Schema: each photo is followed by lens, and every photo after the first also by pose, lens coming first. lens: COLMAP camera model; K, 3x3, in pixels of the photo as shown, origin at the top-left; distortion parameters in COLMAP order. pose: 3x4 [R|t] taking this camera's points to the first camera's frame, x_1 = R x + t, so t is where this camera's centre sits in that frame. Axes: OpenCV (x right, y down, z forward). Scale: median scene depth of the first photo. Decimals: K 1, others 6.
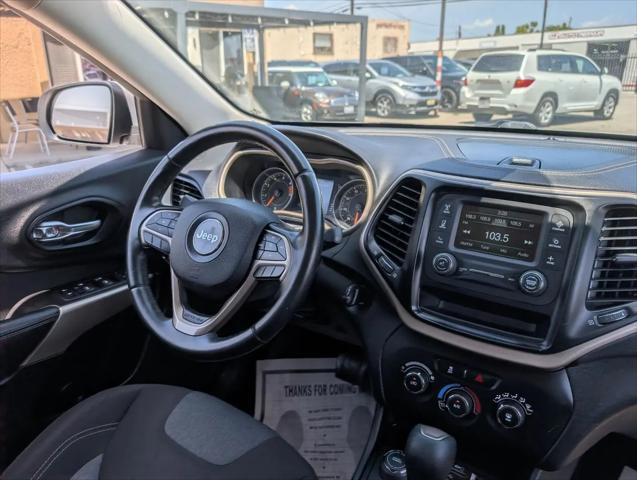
lens RADIAL K [[461.8, 0, 315.1], [0, 461.8, 237.4], [0, 0, 1]] dist [0.002622, -0.001267]
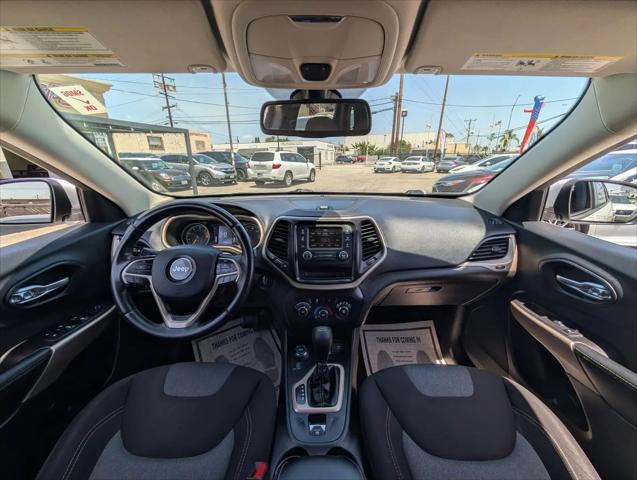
lens RADIAL K [[239.6, 0, 318.5], [0, 239.6, 240.0], [0, 0, 1]] dist [0.001631, -0.000046]
pose [[0.833361, -0.171702, 0.525383, -0.187614], [0.183255, 0.982594, 0.030445, -0.030157], [-0.521465, 0.070908, 0.850321, -0.024105]]
